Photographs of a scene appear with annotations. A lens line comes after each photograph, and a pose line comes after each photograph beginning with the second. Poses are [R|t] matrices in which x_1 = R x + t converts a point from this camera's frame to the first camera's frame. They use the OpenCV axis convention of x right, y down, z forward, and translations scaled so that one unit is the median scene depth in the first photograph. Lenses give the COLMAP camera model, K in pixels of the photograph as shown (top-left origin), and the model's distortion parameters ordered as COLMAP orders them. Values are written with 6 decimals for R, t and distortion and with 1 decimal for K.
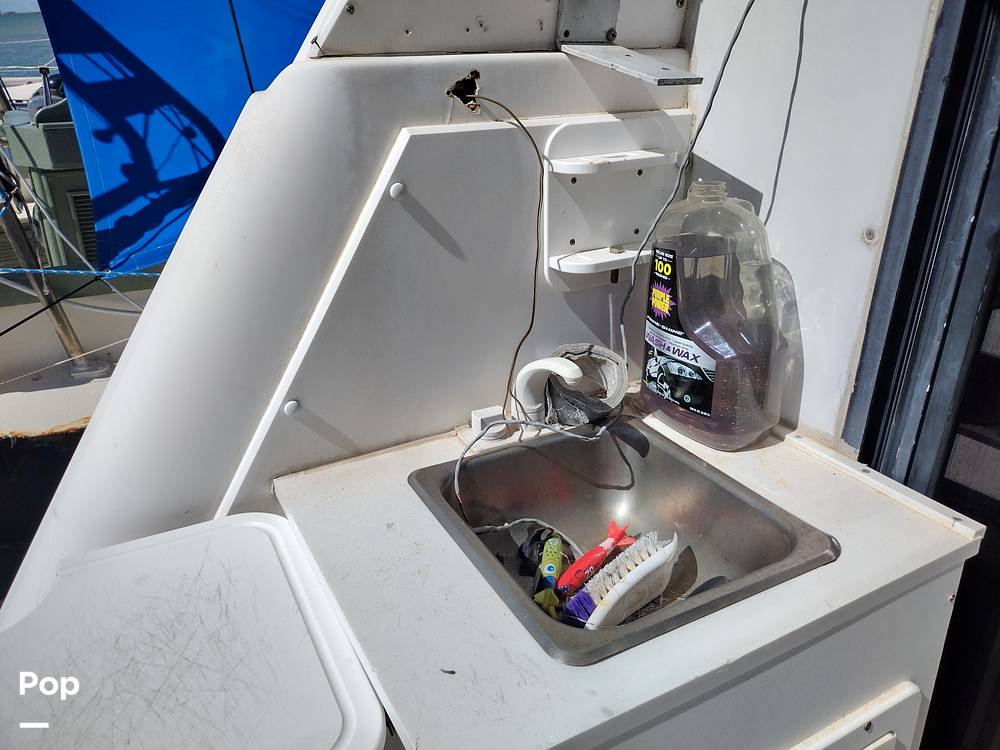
lens RADIAL K [[781.9, 0, 507.2], [0, 781.9, 376.3], [0, 0, 1]] dist [0.051366, -0.071551]
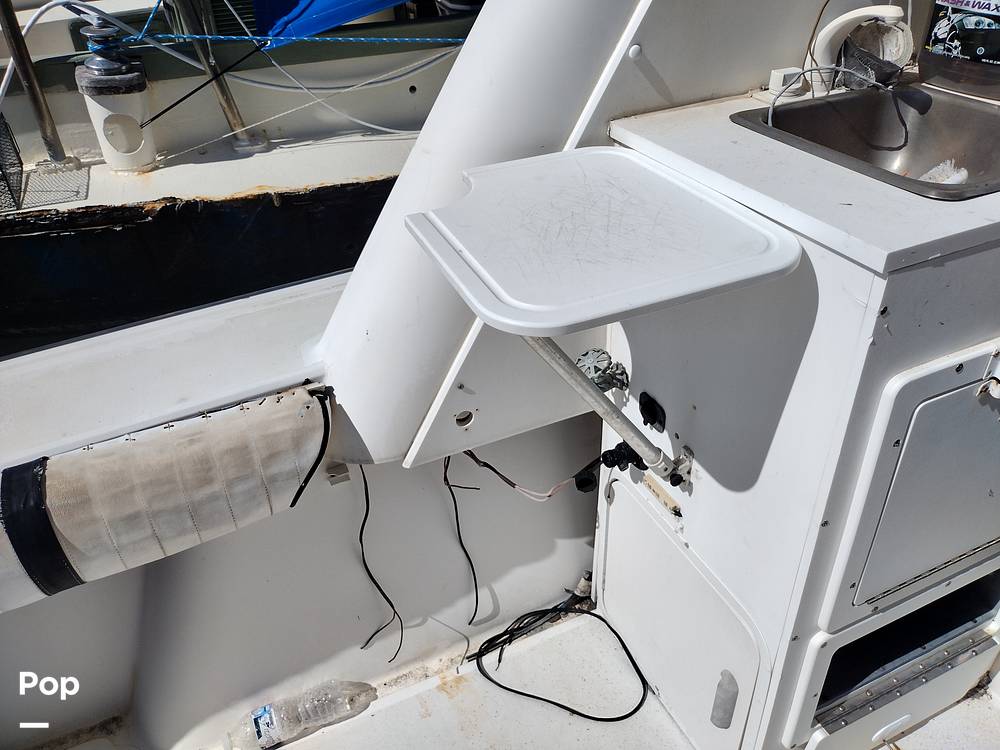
lens RADIAL K [[779.0, 0, 504.2], [0, 779.0, 386.4], [0, 0, 1]] dist [0.036937, -0.048400]
pose [[0.997484, 0.022465, -0.067234, -0.341118], [-0.007588, 0.976847, 0.213806, 0.249072], [0.070481, -0.212758, 0.974560, -0.215556]]
